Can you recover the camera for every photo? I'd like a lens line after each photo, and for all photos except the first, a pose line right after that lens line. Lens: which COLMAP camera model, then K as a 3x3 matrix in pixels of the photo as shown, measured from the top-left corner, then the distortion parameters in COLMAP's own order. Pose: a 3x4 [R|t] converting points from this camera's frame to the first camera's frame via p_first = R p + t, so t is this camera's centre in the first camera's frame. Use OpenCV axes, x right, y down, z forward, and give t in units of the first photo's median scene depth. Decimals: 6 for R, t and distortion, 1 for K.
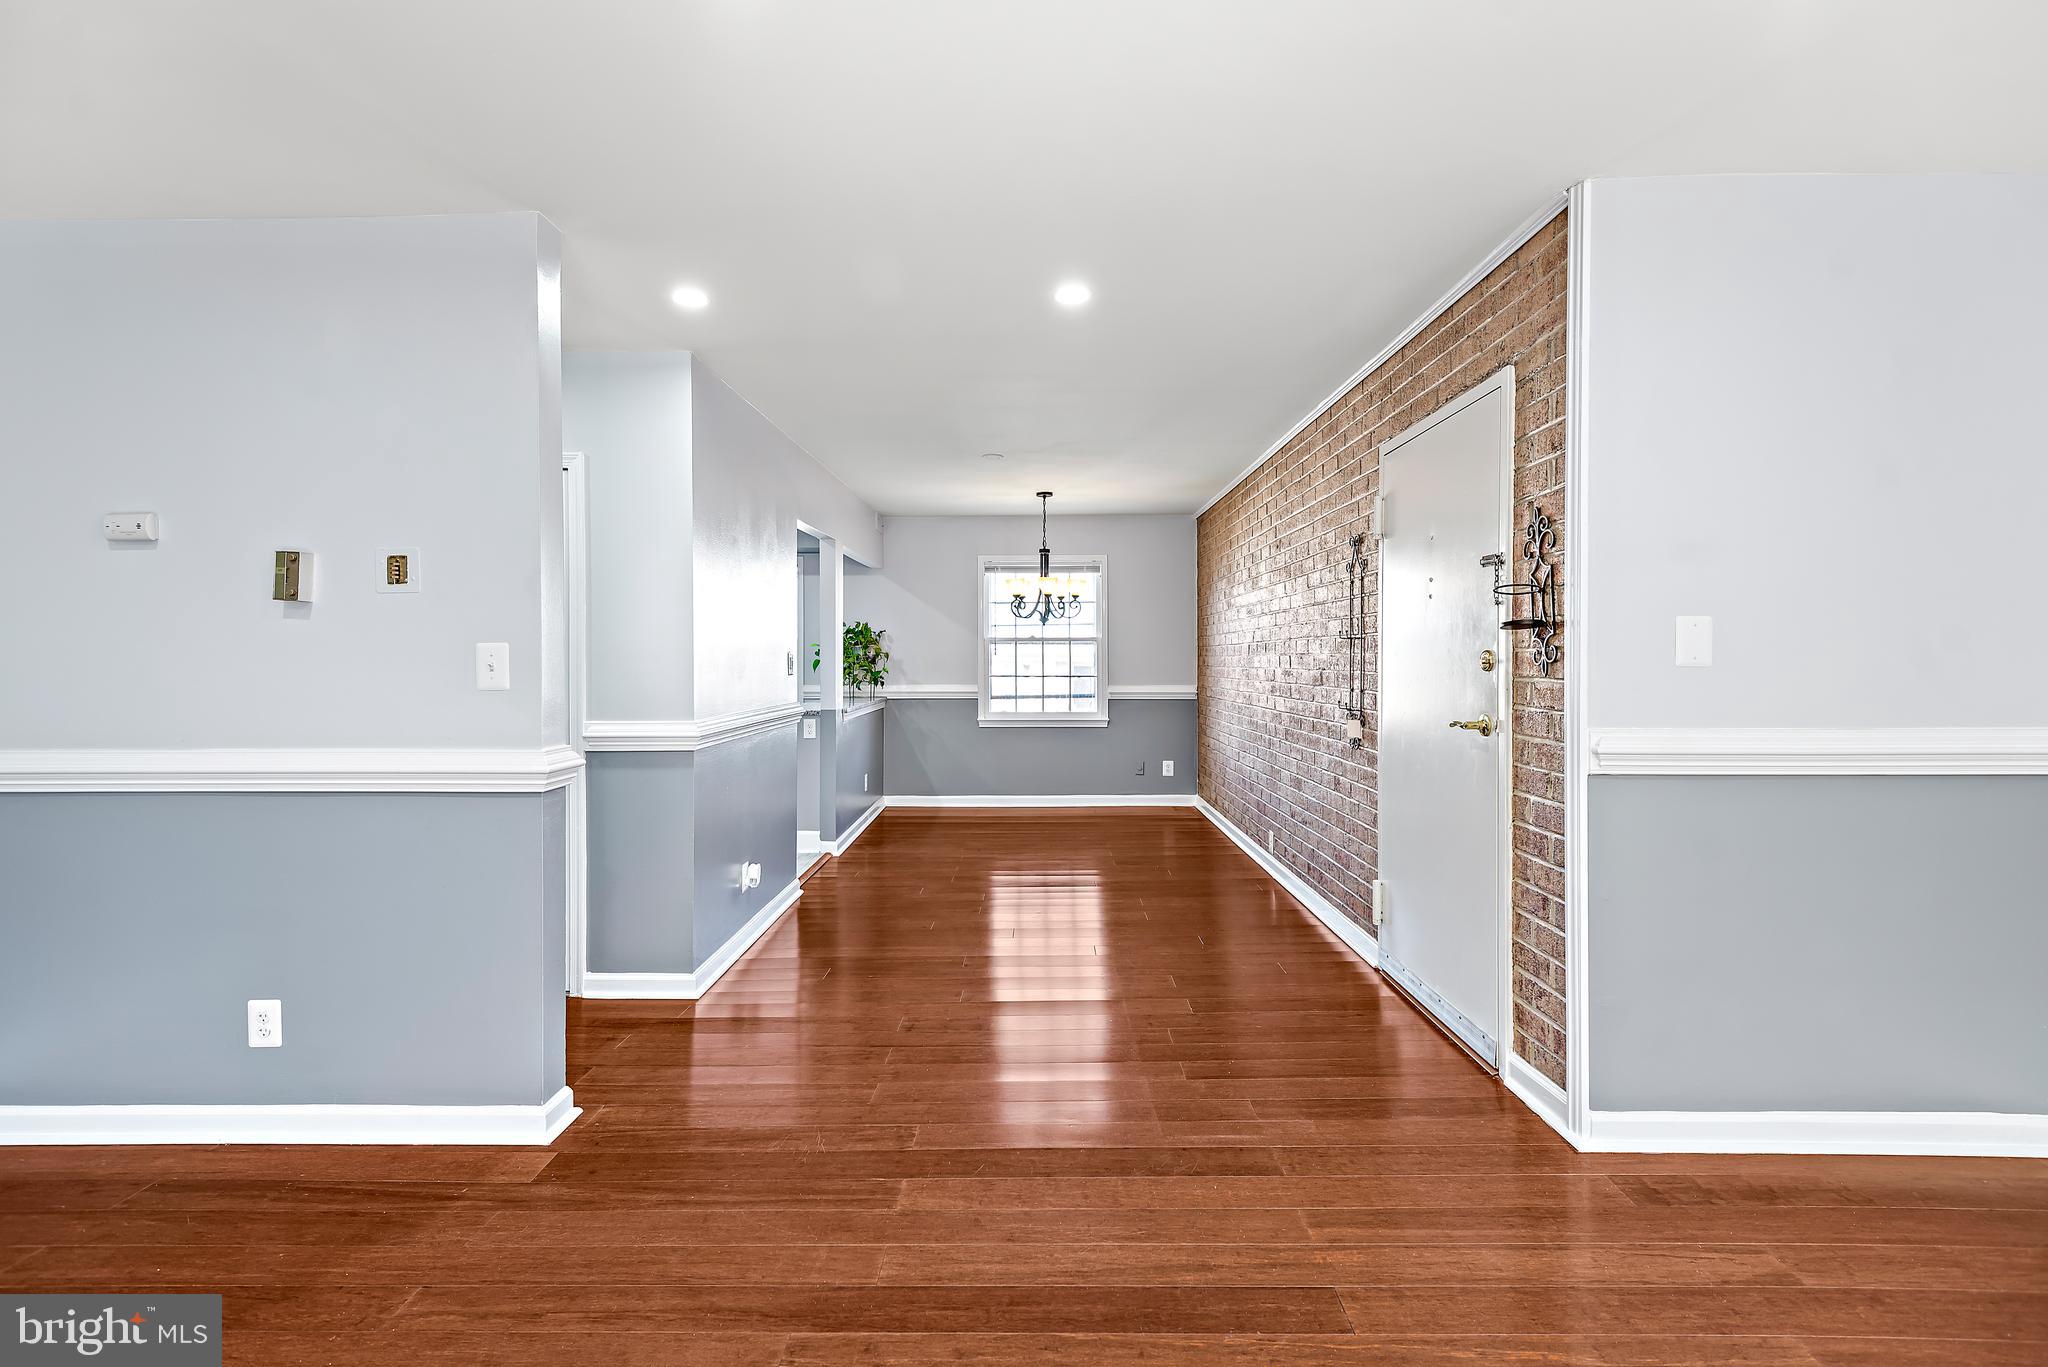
lens RADIAL K [[924.4, 0, 1033.1], [0, 924.4, 653.3], [0, 0, 1]] dist [0.020334, -0.003652]
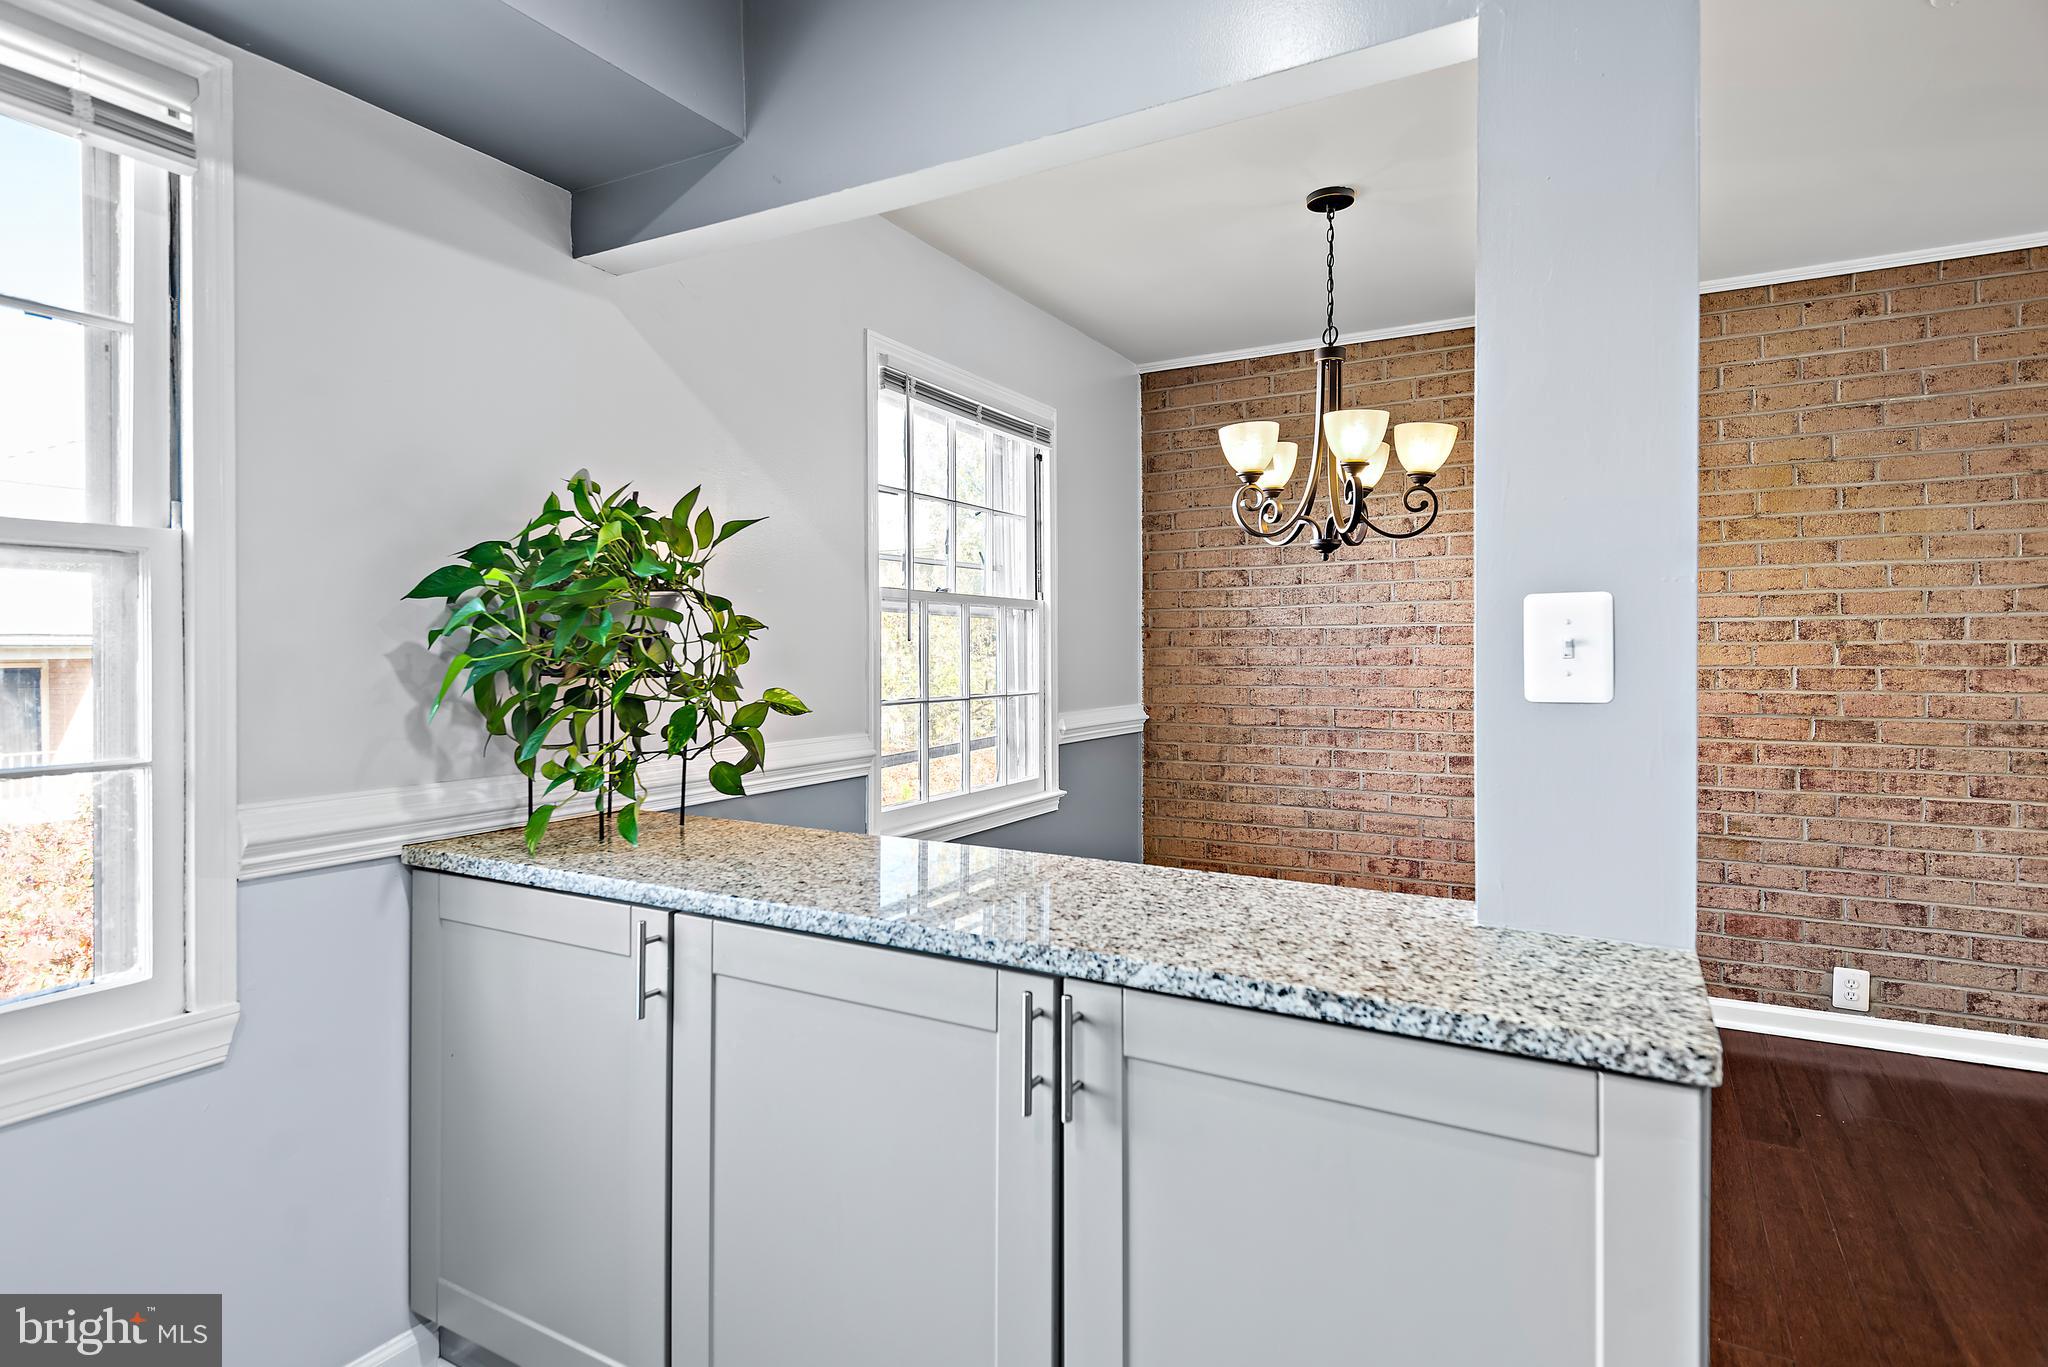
lens RADIAL K [[1055.1, 0, 1012.1], [0, 1055.1, 653.2], [0, 0, 1]] dist [0.011608, -0.009854]
pose [[0.483966, -0.000935, 0.875086, -0.365276], [-0.002190, 0.999995, 0.002280, 0.006181], [-0.875084, -0.003020, 0.483962, 0.800390]]
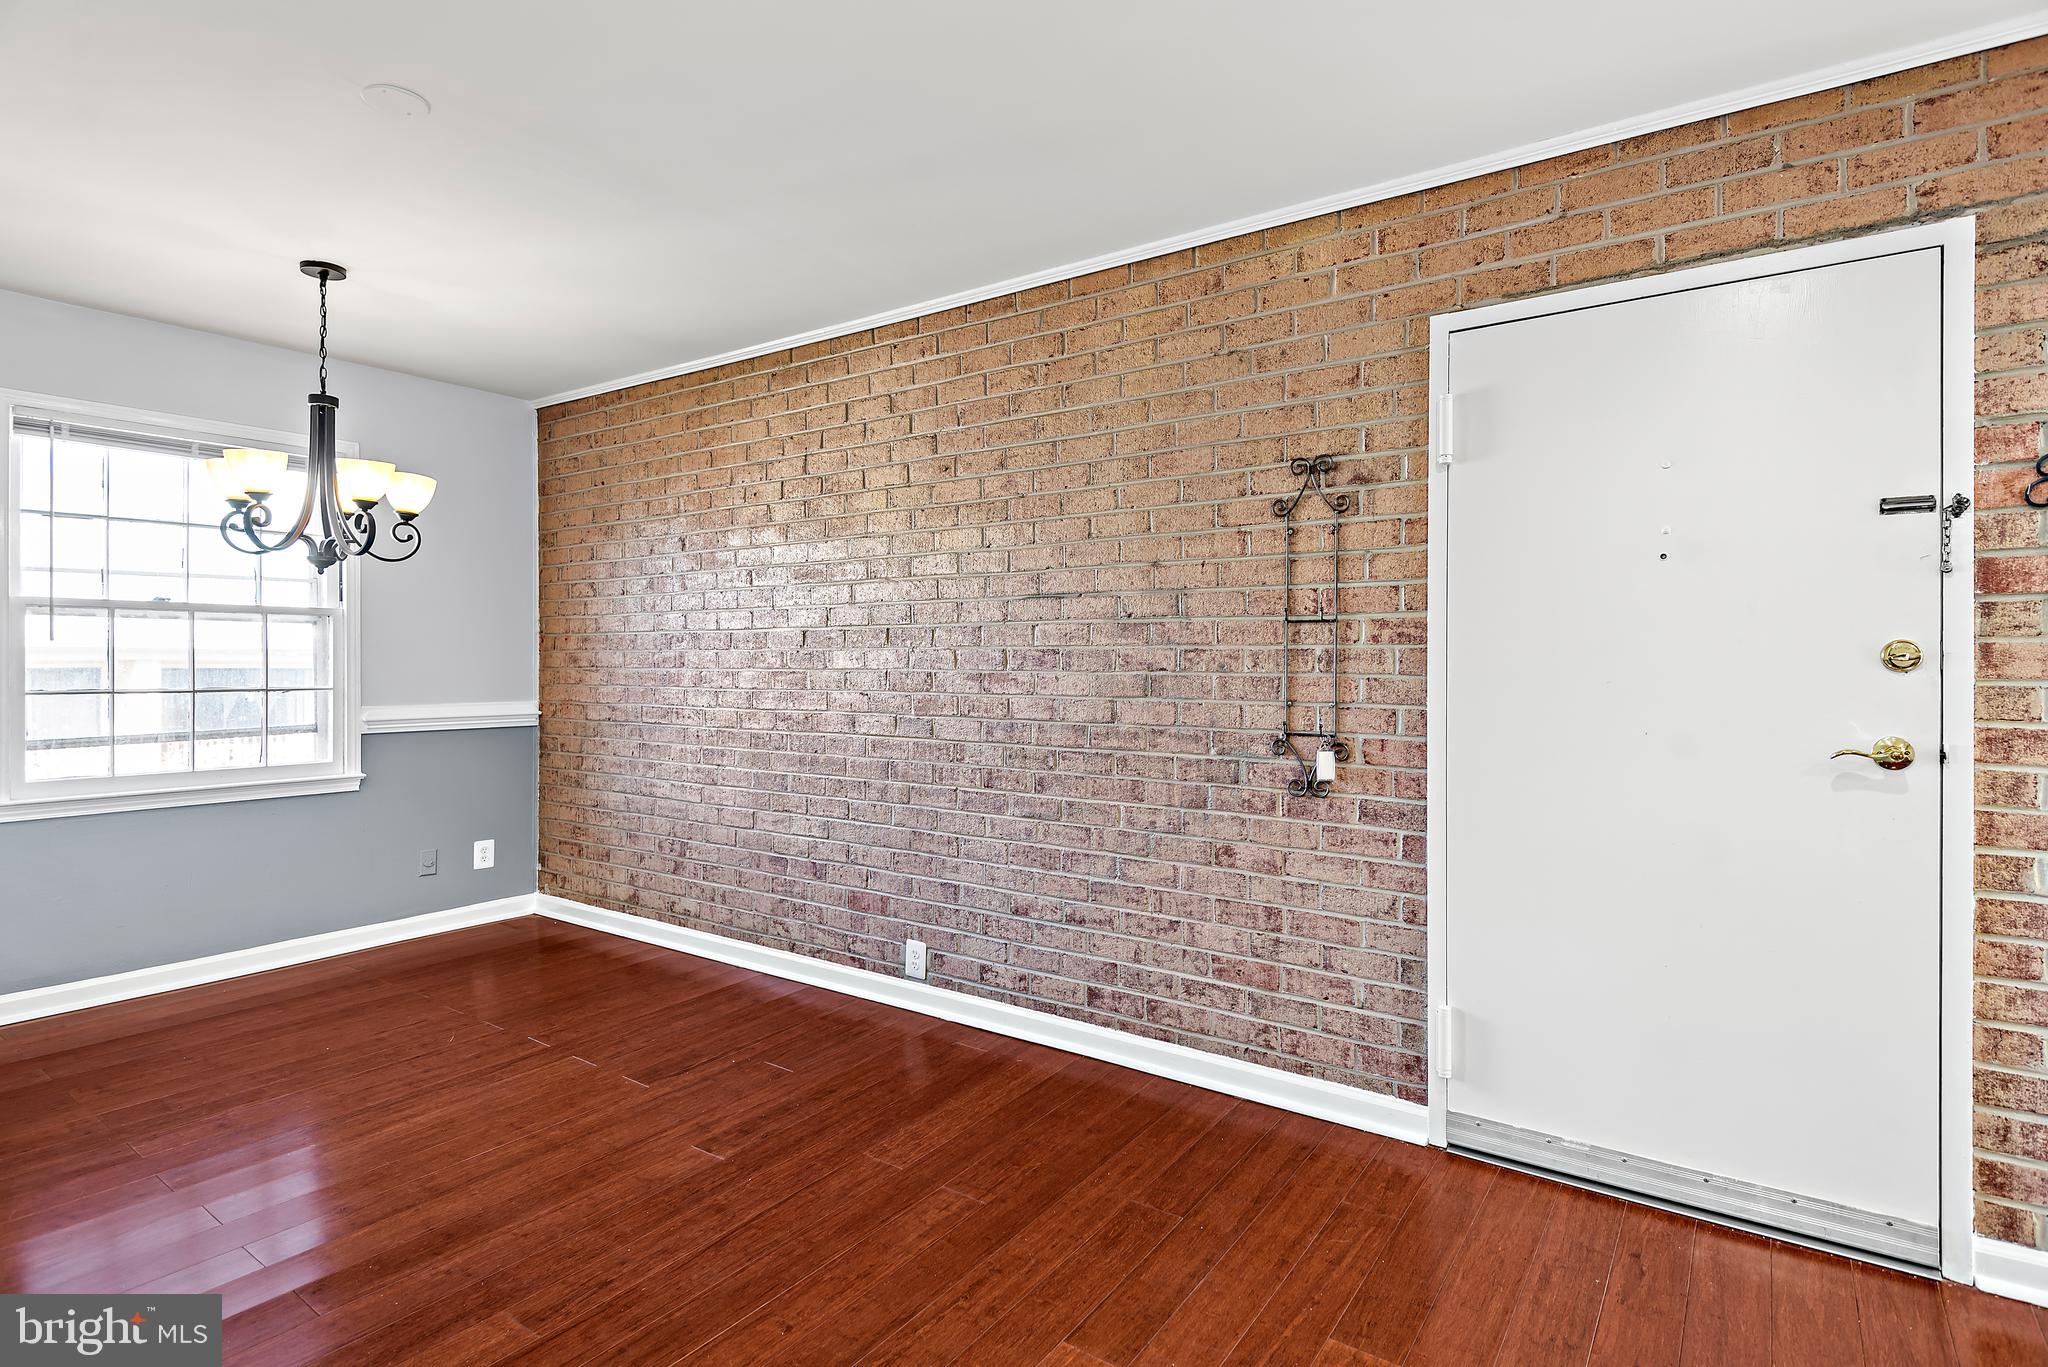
lens RADIAL K [[1025.3, 0, 1042.4], [0, 1025.3, 663.6], [0, 0, 1]] dist [0.031054, -0.018566]
pose [[0.565366, 0.000705, 0.824840, -0.174260], [-0.008801, 0.999948, 0.005178, 0.005918], [-0.824793, -0.010187, 0.565343, 0.395365]]
